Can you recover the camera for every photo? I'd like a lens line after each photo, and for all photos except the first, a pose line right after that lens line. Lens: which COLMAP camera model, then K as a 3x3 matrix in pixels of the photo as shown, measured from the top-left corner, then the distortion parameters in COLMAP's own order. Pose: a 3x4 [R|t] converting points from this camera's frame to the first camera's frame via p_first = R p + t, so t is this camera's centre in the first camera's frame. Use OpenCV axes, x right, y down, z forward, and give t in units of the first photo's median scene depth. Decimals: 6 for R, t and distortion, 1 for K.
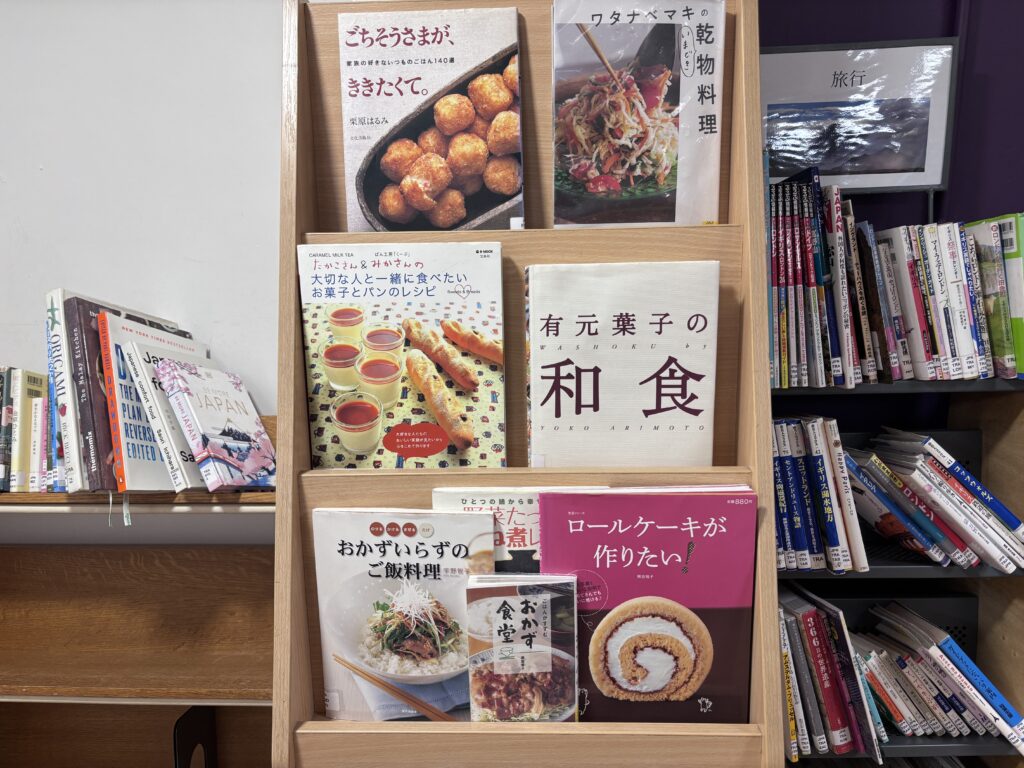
lens RADIAL K [[759.8, 0, 512.0], [0, 759.8, 384.0], [0, 0, 1]] dist [0.054313, -0.065450]
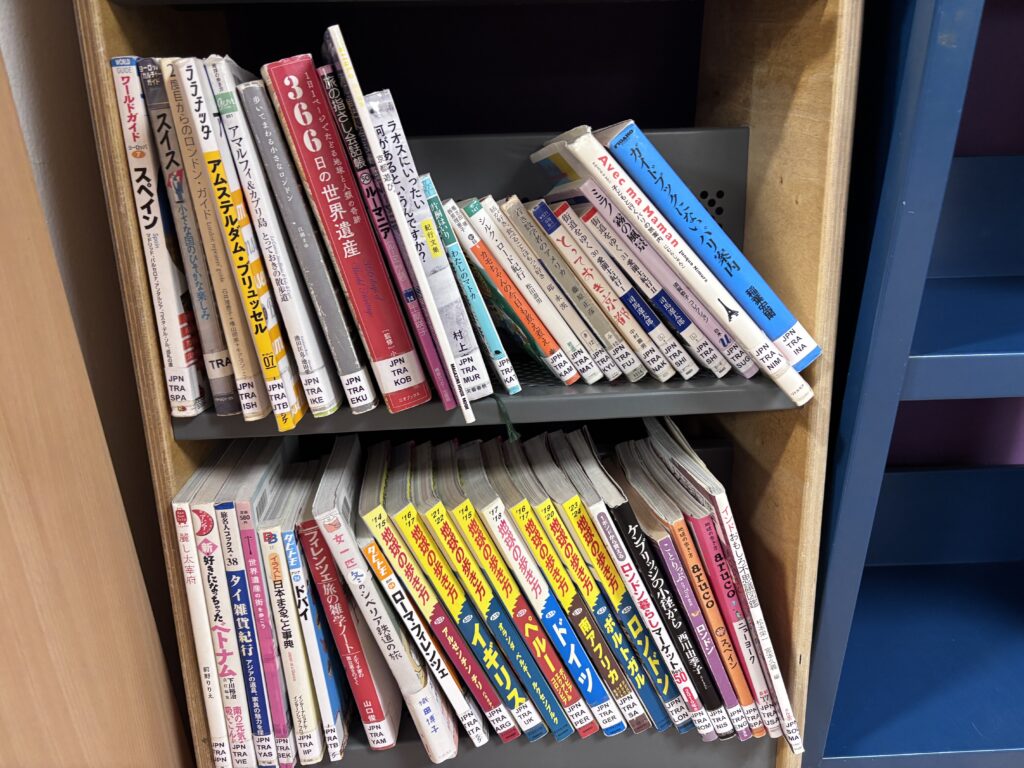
lens RADIAL K [[759.8, 0, 512.0], [0, 759.8, 384.0], [0, 0, 1]] dist [0.054313, -0.065450]
pose [[0.996310, -0.030932, 0.080064, 0.446201], [0.015149, 0.981533, 0.190690, 0.371147], [-0.084484, -0.188773, 0.978380, 0.547505]]
